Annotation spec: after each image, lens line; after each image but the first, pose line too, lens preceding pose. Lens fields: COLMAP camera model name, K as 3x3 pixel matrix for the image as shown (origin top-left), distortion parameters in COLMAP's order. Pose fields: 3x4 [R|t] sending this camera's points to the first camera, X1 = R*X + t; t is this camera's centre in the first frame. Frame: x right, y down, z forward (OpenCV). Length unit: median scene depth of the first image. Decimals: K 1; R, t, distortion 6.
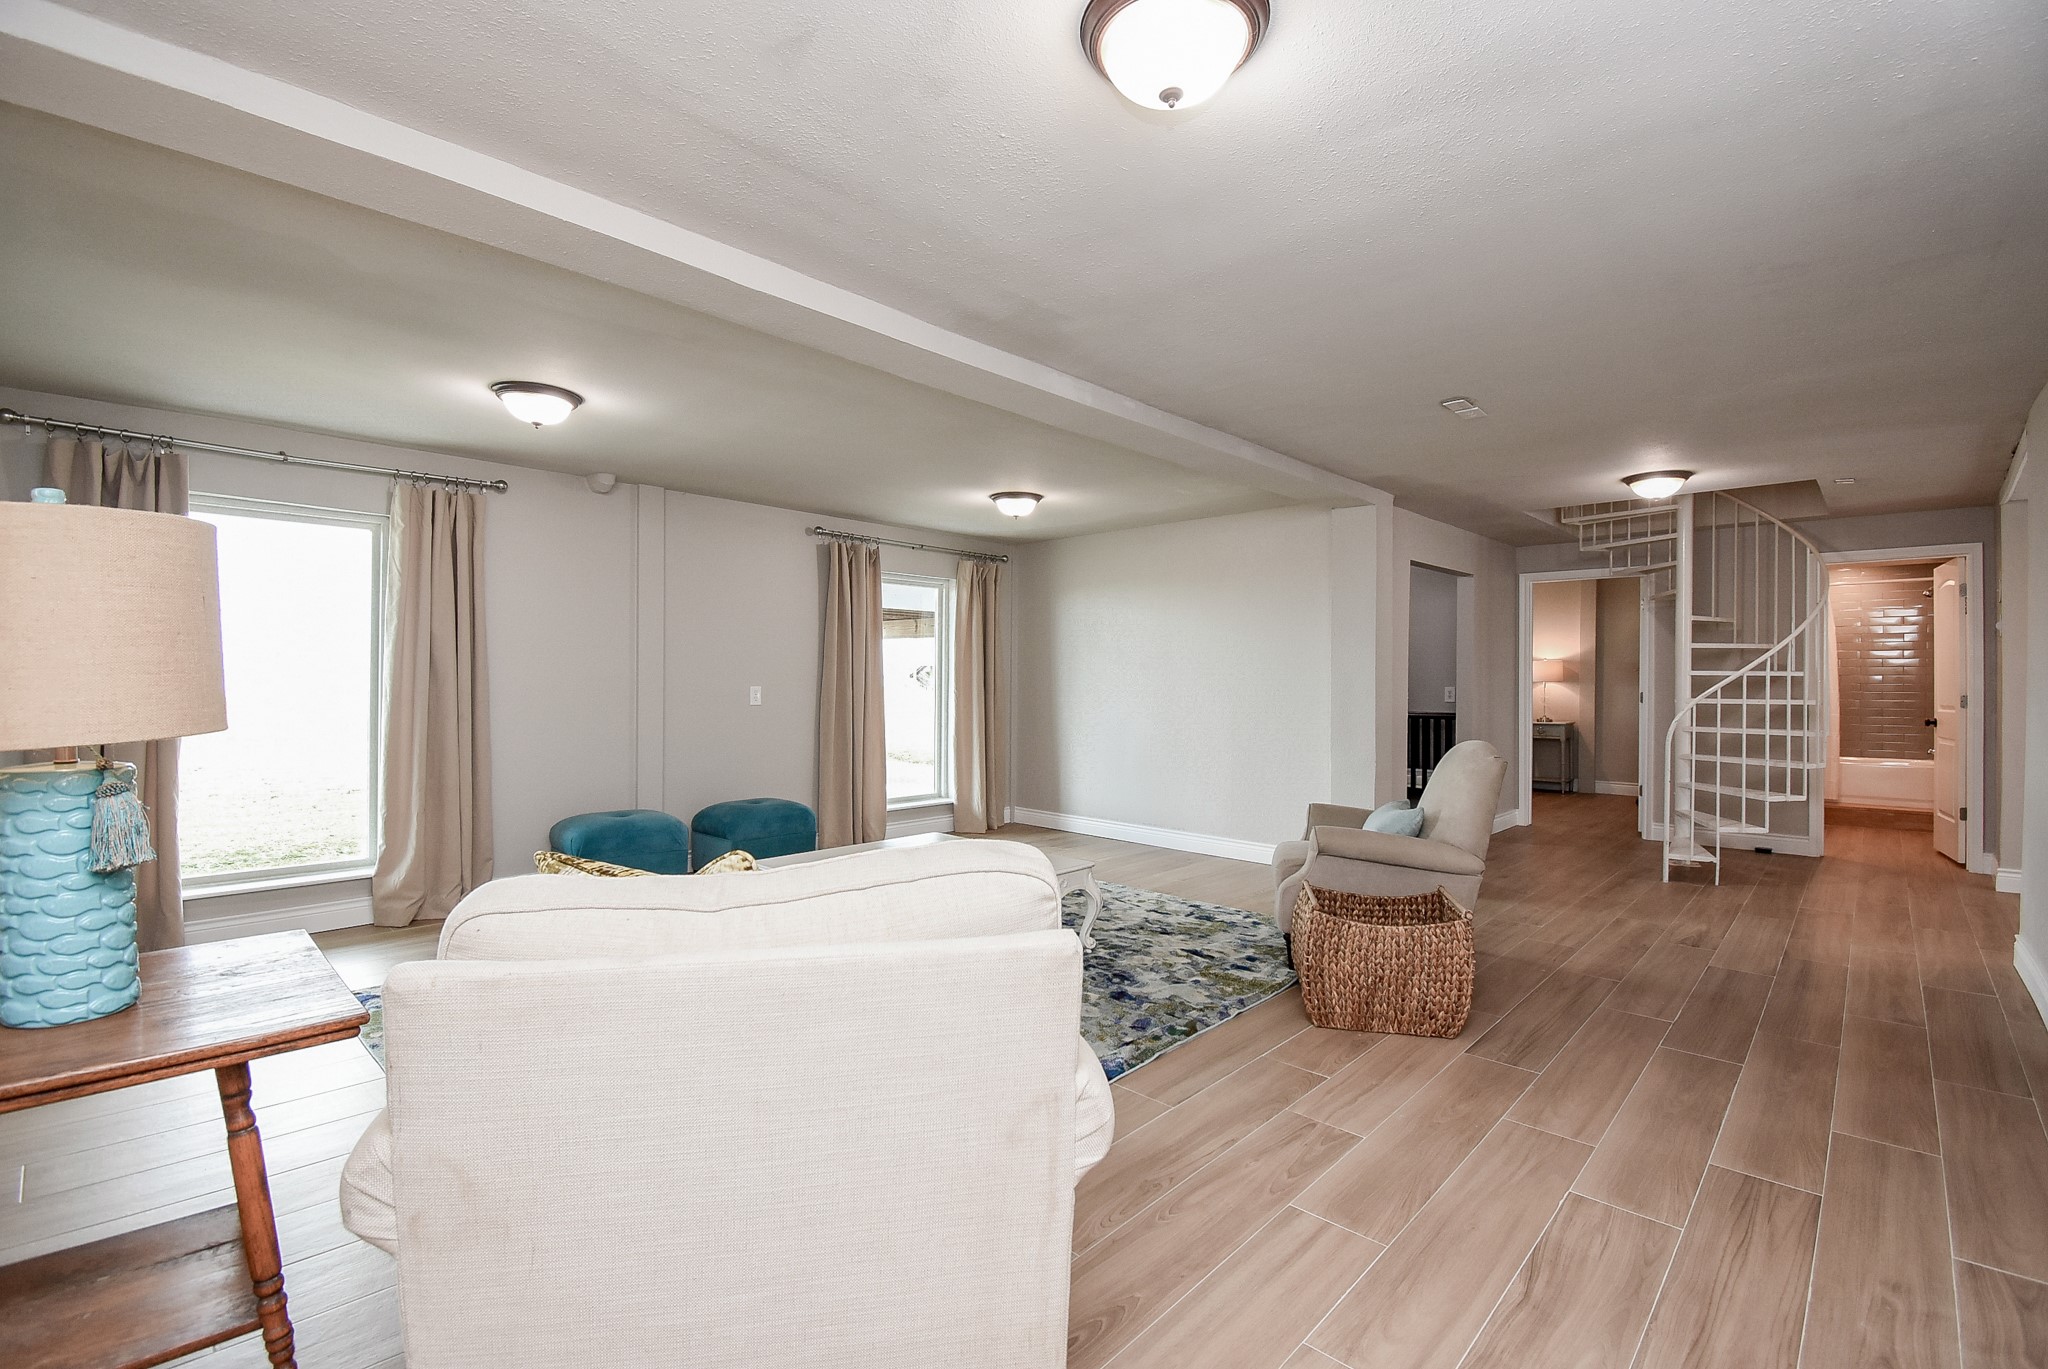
lens RADIAL K [[895.6, 0, 1024.0], [0, 895.6, 684.5], [0, 0, 1]] dist [0.017552, -0.007895]
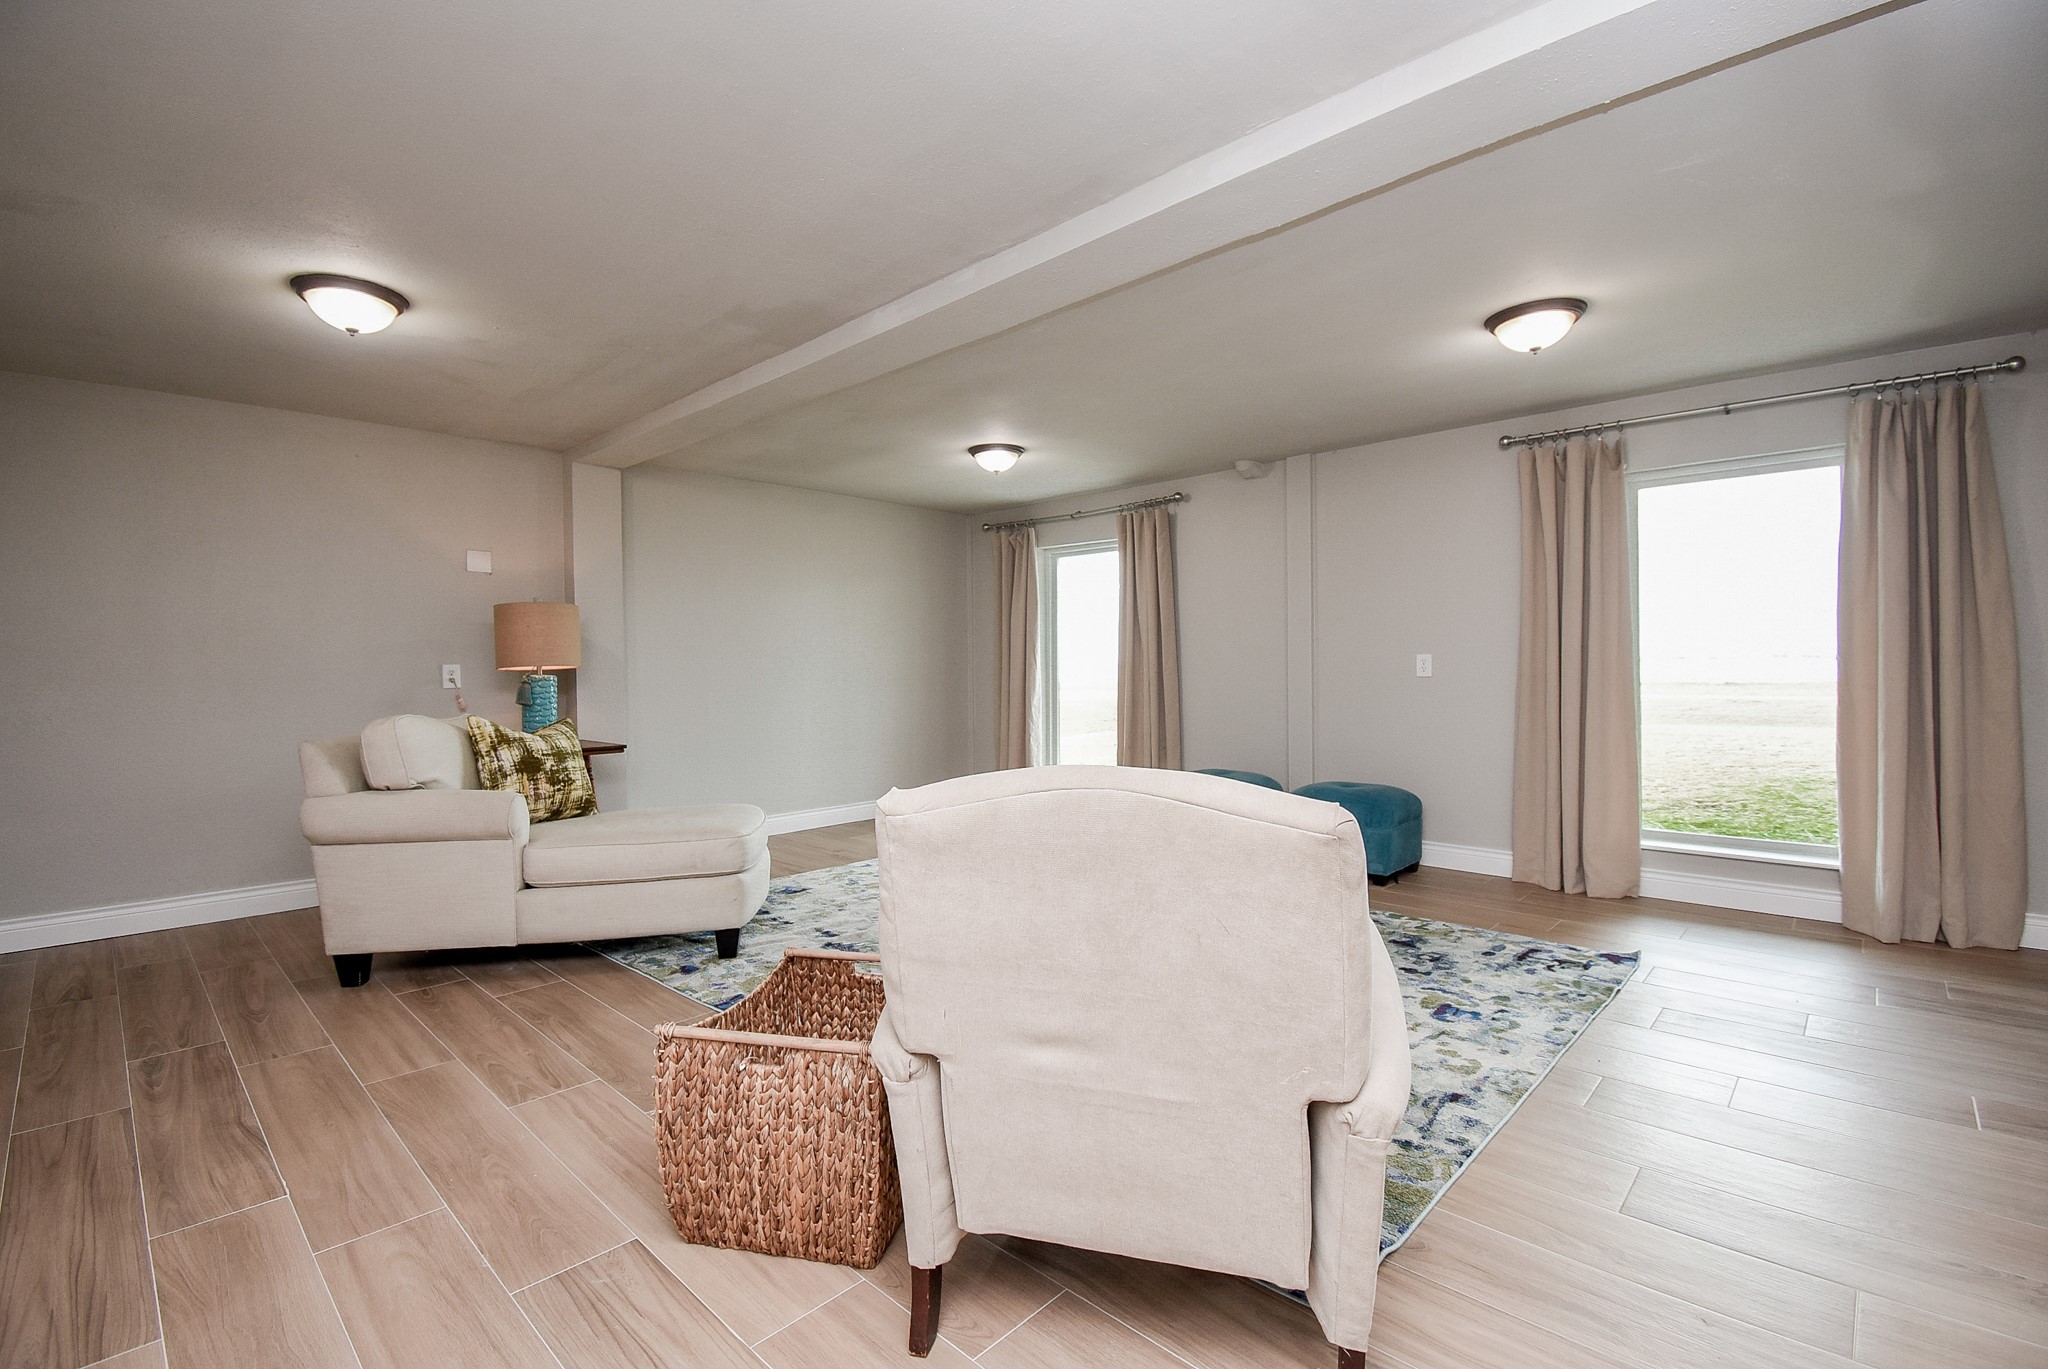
lens RADIAL K [[895.6, 0, 1024.0], [0, 895.6, 684.5], [0, 0, 1]] dist [0.017552, -0.007895]
pose [[0.003100, 0.021443, -0.999765, 1.563391], [0.009665, 0.999723, 0.021472, 0.028803], [0.999948, -0.009729, 0.002891, 1.806156]]
